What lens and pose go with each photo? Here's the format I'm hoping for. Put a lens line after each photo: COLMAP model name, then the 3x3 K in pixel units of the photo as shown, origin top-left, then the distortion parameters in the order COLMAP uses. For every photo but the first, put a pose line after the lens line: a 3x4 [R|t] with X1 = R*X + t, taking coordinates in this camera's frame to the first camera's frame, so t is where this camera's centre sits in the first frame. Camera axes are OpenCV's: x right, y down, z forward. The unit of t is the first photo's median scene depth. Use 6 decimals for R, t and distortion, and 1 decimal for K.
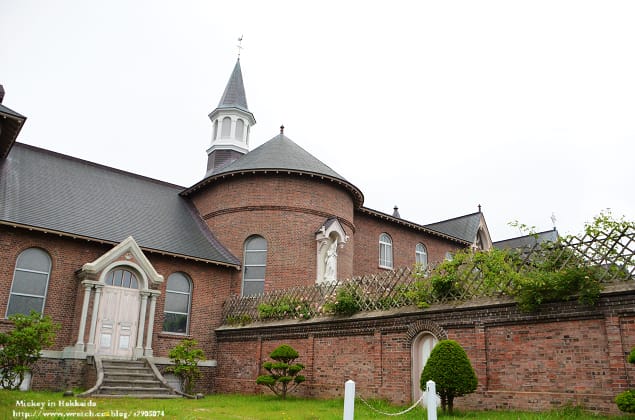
lens RADIAL K [[498.2, 0, 317.5], [0, 498.2, 210.0], [0, 0, 1]] dist [-0.157854, 0.080467]
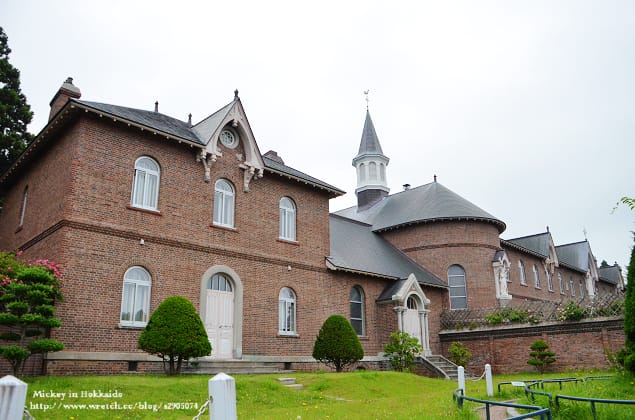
lens RADIAL K [[498.2, 0, 317.5], [0, 498.2, 210.0], [0, 0, 1]] dist [-0.157854, 0.080467]
pose [[0.995614, -0.008507, 0.093173, -0.645882], [0.007045, 0.999847, 0.016008, -0.129872], [-0.093294, -0.015282, 0.995521, -0.347094]]
